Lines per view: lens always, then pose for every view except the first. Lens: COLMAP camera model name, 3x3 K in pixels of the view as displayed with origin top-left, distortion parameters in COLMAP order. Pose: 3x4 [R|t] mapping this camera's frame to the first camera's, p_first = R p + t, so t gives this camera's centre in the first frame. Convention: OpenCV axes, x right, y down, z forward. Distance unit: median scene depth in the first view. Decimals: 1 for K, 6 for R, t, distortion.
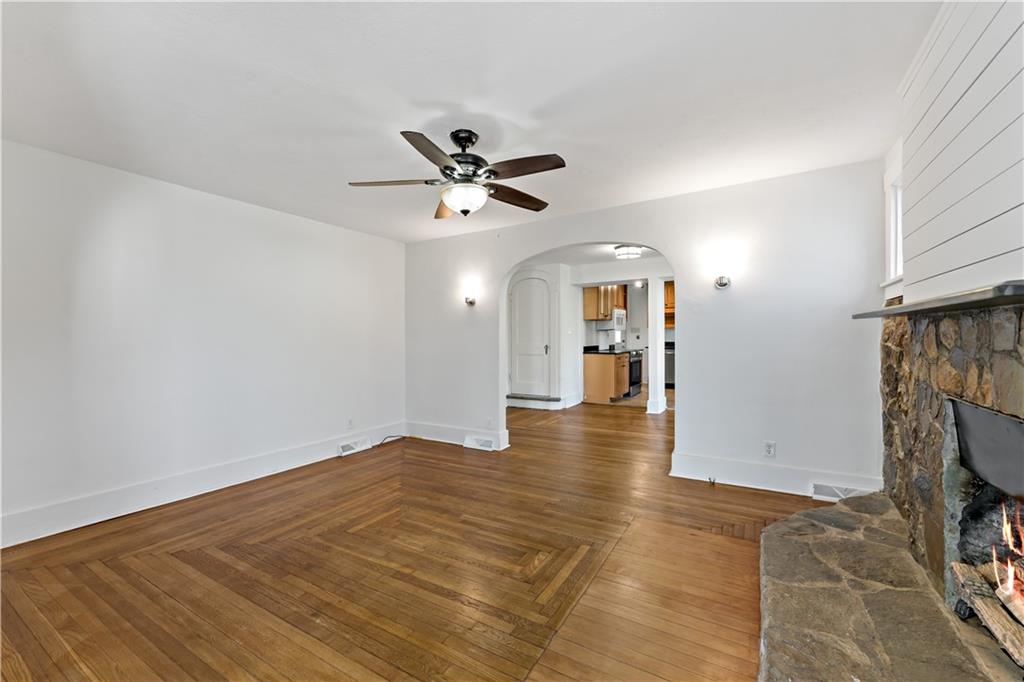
lens RADIAL K [[417.2, 0, 516.4], [0, 417.2, 339.7], [0, 0, 1]] dist [-0.000090, -0.000056]
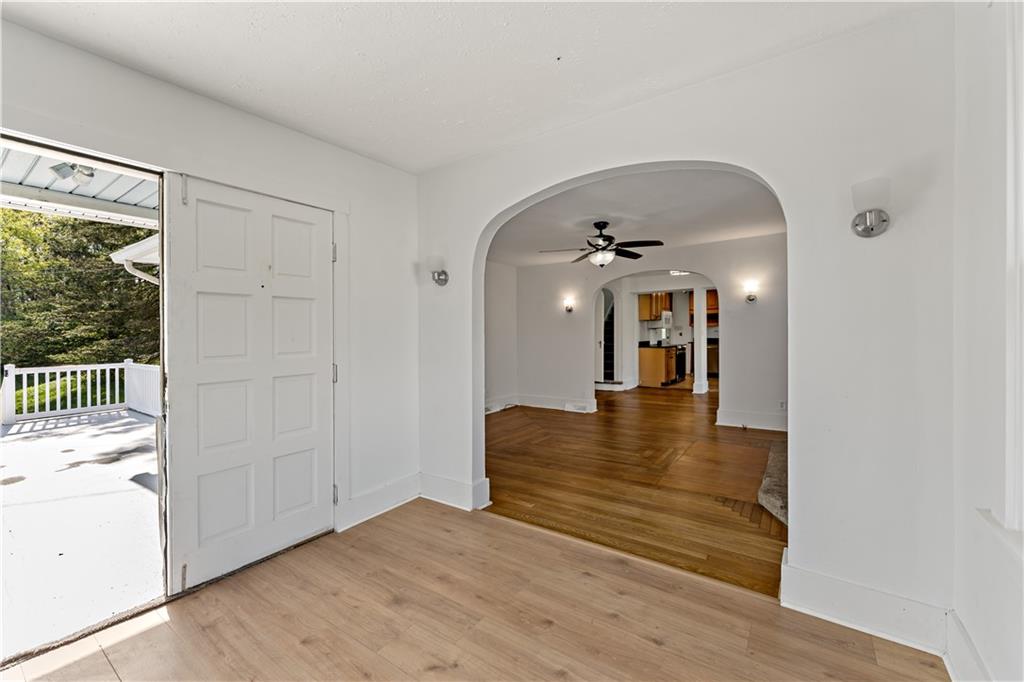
lens RADIAL K [[417.2, 0, 506.6], [0, 417.2, 337.5], [0, 0, 1]] dist [-0.000090, -0.000056]
pose [[0.996177, -0.002257, -0.087328, -0.136434], [0.002358, 0.999997, 0.001054, 0.001821], [0.087325, -0.001256, 0.996179, -0.306449]]
